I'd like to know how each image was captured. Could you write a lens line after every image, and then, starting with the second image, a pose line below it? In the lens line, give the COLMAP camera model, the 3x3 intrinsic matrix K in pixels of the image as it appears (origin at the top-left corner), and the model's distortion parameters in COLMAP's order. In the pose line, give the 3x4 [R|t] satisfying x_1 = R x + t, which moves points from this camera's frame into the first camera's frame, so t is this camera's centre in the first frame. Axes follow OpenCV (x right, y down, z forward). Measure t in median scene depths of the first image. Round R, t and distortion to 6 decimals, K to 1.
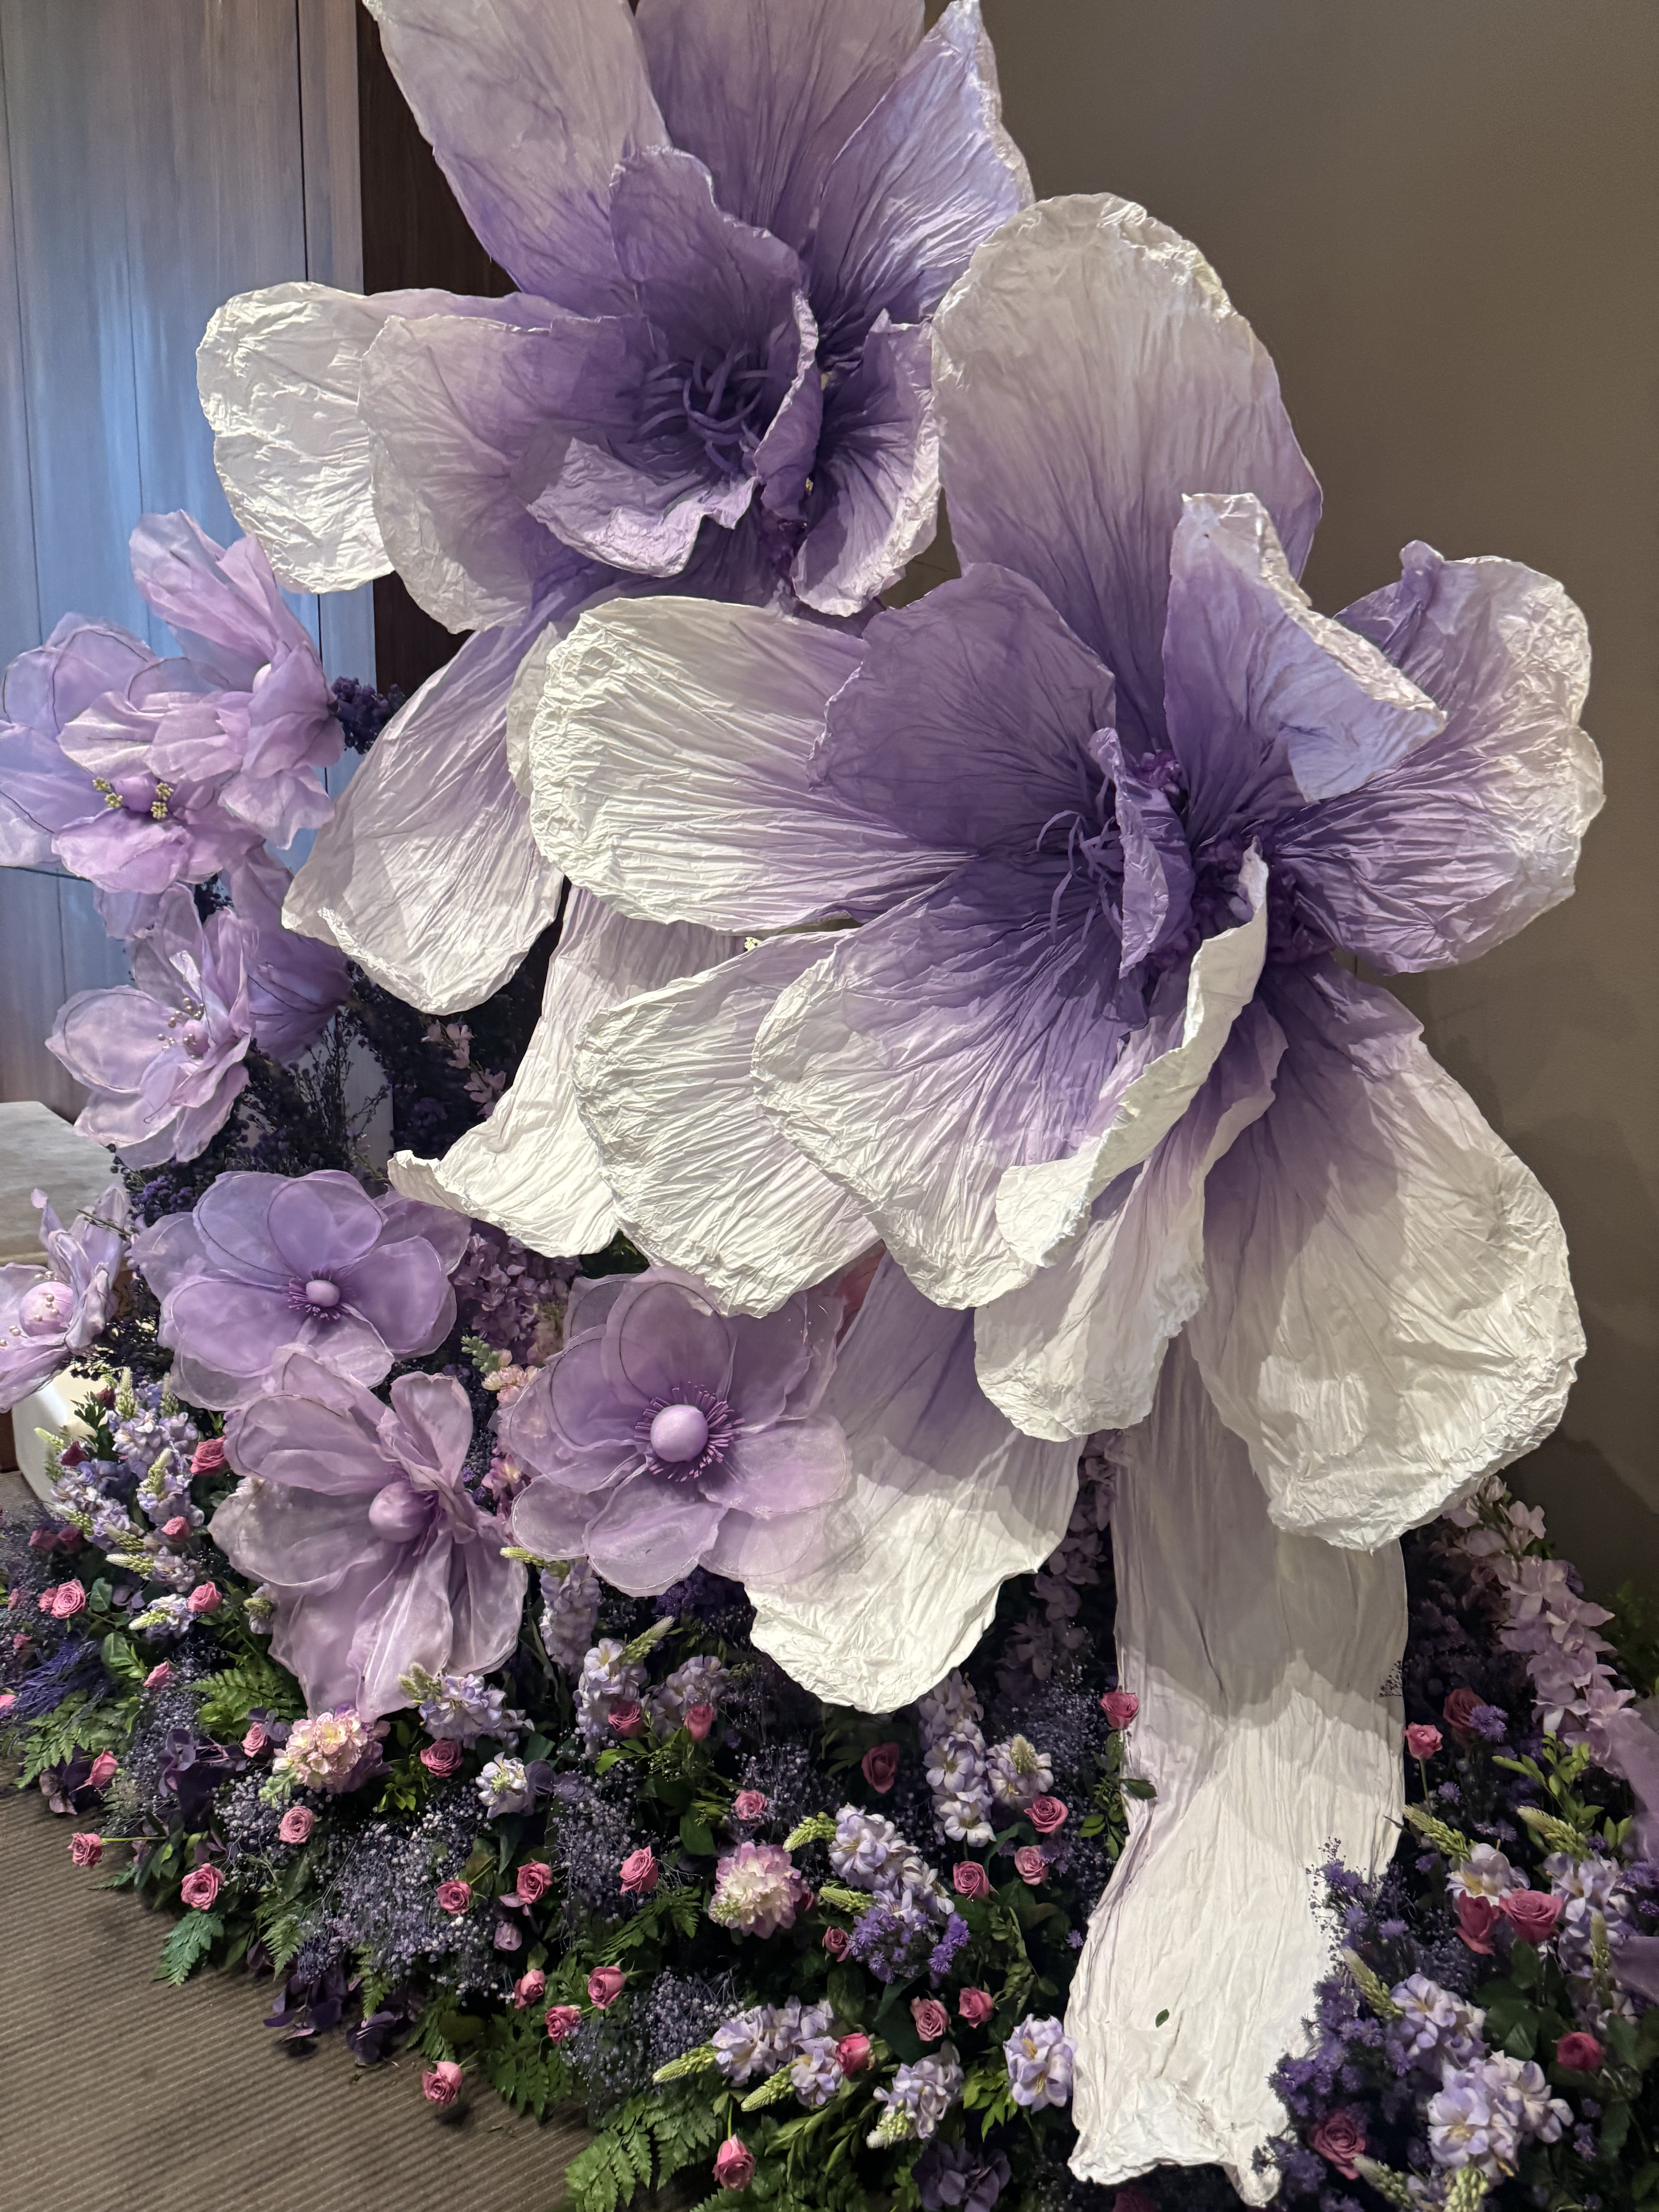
lens RADIAL K [[1562.3, 0, 818.2], [0, 1562.3, 1113.0], [0, 0, 1]] dist [0.130113, -0.228666]
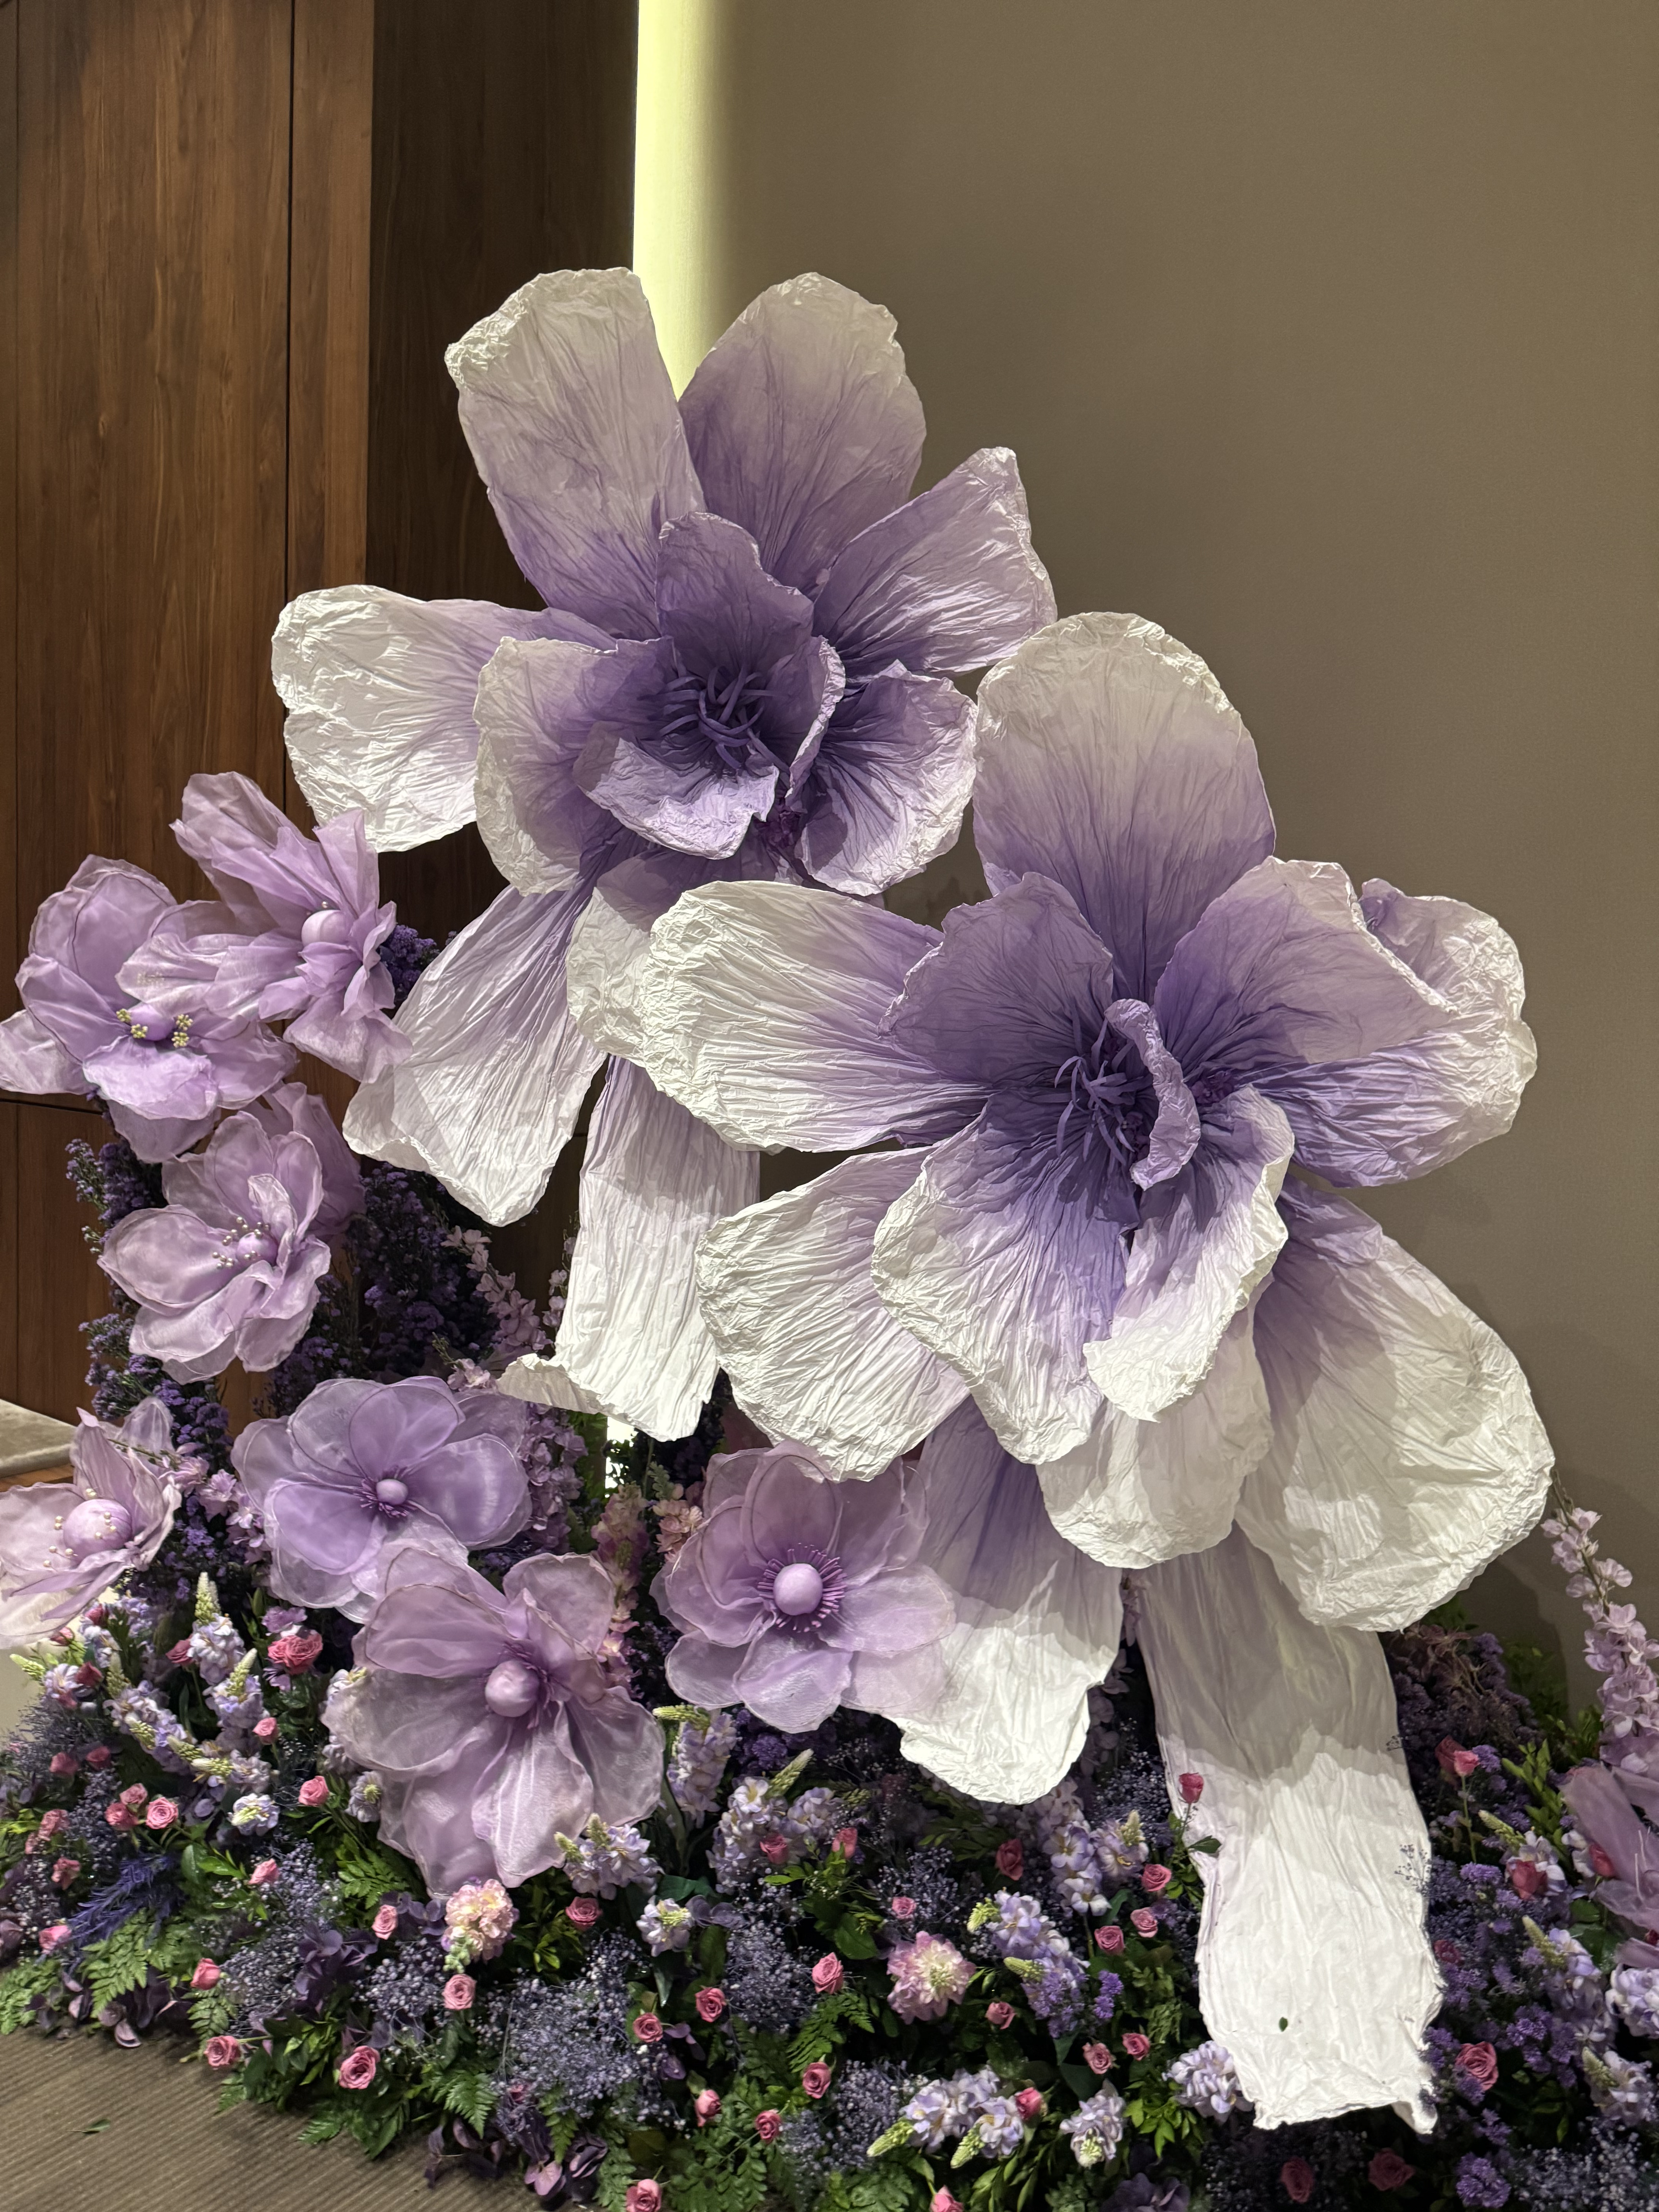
lens RADIAL K [[1562.3, 0, 818.2], [0, 1562.3, 1113.0], [0, 0, 1]] dist [0.130113, -0.228666]
pose [[0.969174, -0.001577, 0.246374, -0.360642], [0.030482, 0.993064, -0.113554, -0.010702], [-0.244486, 0.117563, 0.962500, -0.159576]]
